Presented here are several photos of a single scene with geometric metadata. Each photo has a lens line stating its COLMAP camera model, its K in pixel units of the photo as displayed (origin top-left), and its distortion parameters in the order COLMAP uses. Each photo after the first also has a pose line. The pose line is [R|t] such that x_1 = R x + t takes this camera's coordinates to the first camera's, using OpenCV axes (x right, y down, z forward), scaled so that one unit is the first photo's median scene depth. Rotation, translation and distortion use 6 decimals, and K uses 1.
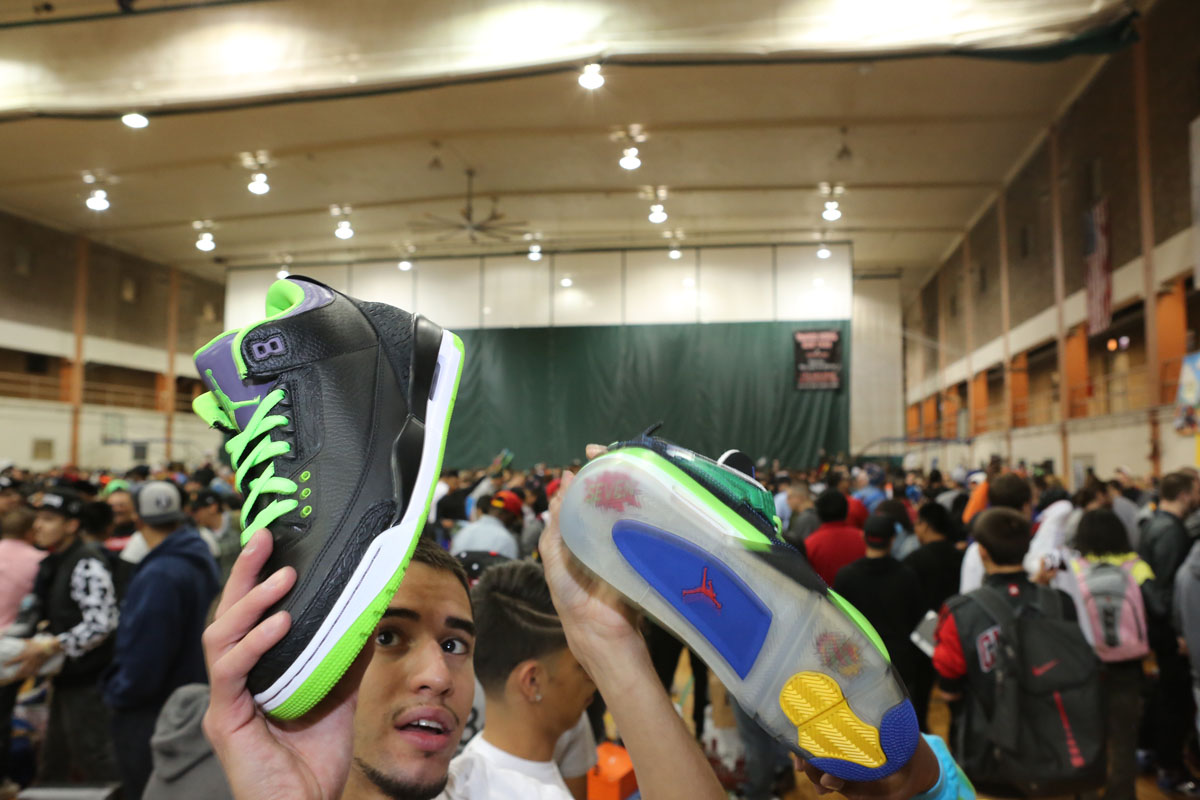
lens RADIAL K [[971.8, 0, 600.2], [0, 971.8, 392.1], [0, 0, 1]] dist [-0.068902, 0.058348]
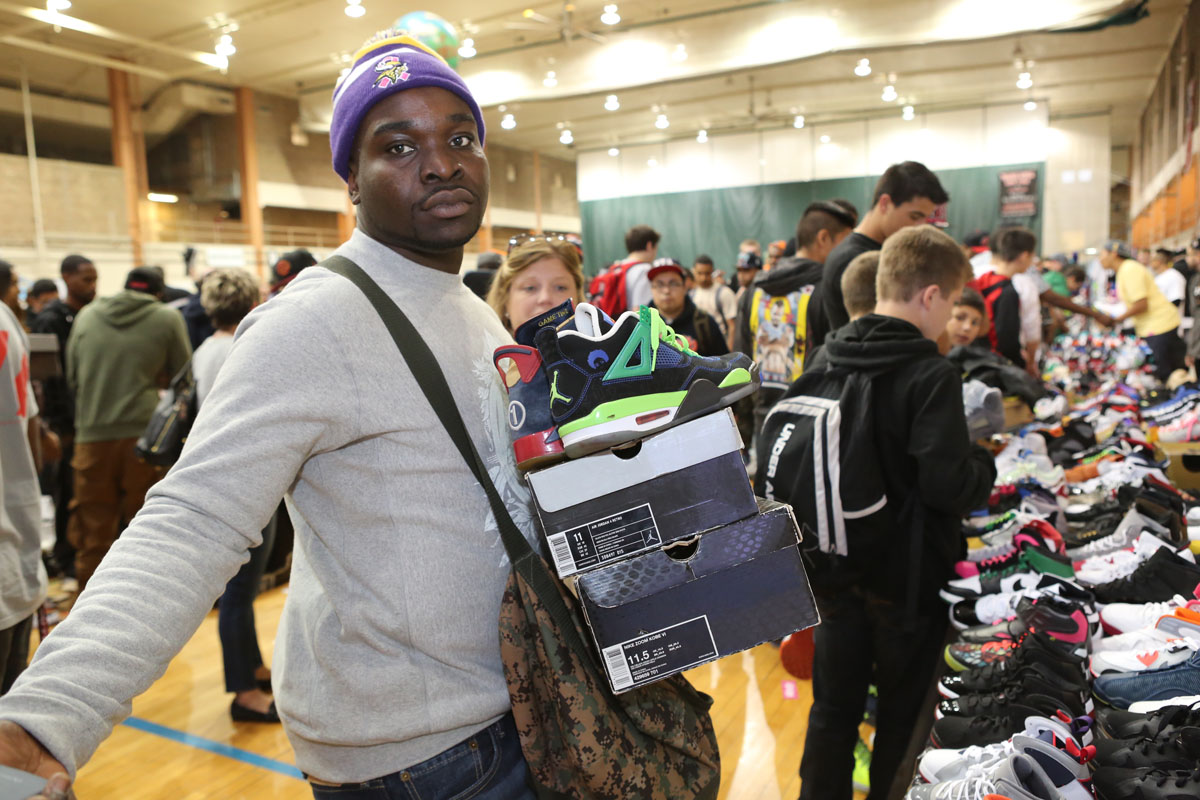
lens RADIAL K [[922.0, 0, 599.0], [0, 922.0, 395.5], [0, 0, 1]] dist [-0.067852, 0.044050]
pose [[0.958178, -0.008007, -0.286060, 0.028525], [0.061372, 0.982100, 0.178080, -0.018264], [0.279513, -0.188188, 0.941519, -0.375498]]
